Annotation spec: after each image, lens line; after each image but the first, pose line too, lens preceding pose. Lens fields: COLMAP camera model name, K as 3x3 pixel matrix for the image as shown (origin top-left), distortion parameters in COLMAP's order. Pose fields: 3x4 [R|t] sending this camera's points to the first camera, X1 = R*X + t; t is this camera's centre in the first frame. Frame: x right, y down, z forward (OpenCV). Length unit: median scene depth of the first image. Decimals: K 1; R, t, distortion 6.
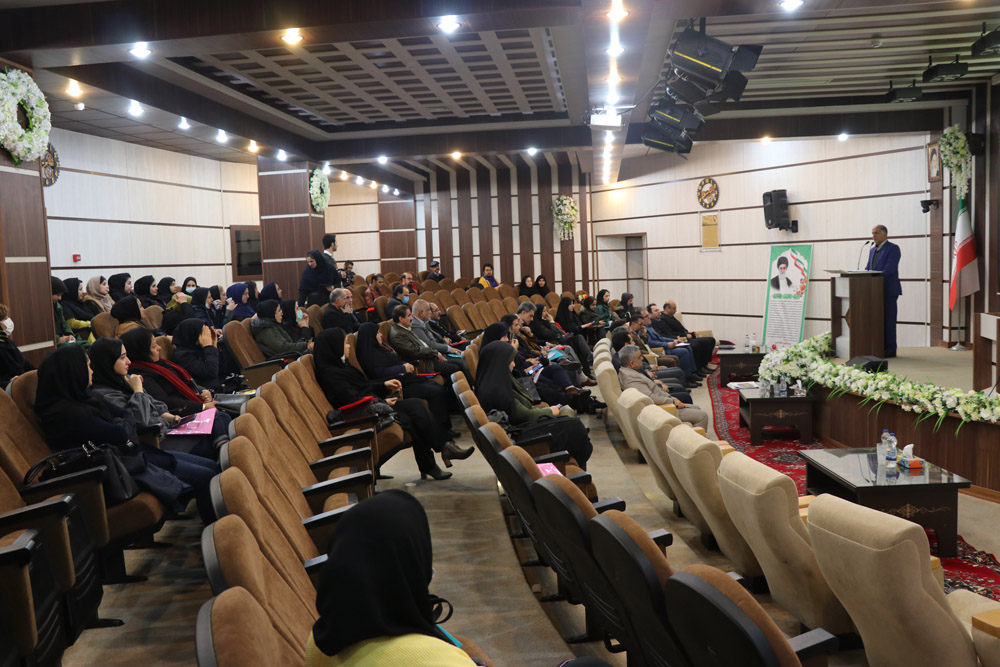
lens RADIAL K [[882.2, 0, 500.0], [0, 882.2, 333.5], [0, 0, 1]] dist [-0.126599, 0.010461]
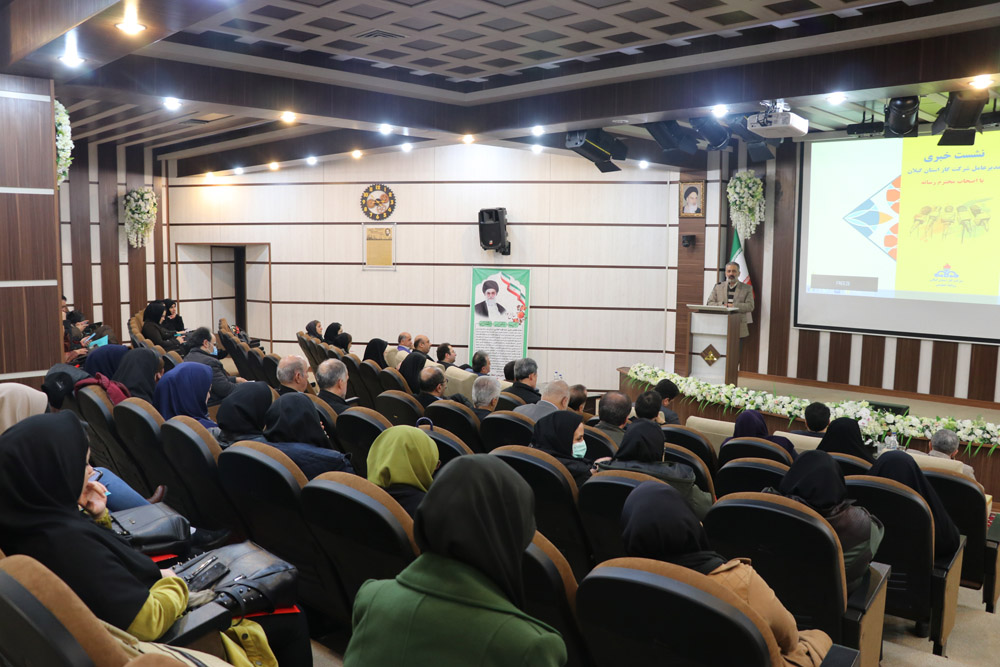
lens RADIAL K [[811.2, 0, 497.6], [0, 811.2, 343.9], [0, 0, 1]] dist [-0.210417, 0.168029]
pose [[0.614753, -0.046545, 0.787345, -0.276610], [0.028723, 0.998916, 0.036625, -0.042395], [-0.788197, 0.000100, 0.615423, 0.377752]]
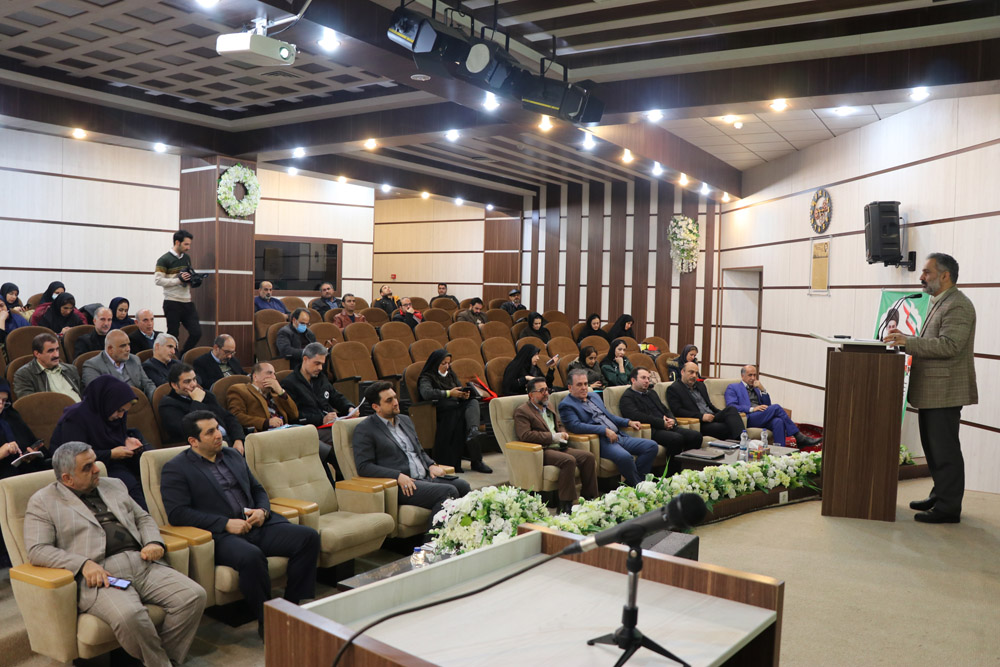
lens RADIAL K [[811.2, 0, 497.6], [0, 811.2, 343.9], [0, 0, 1]] dist [-0.210417, 0.168029]
pose [[0.903540, 0.086166, -0.419750, 0.244508], [-0.093622, 0.995604, 0.002851, -0.030129], [0.418151, 0.036722, 0.907635, 0.296891]]
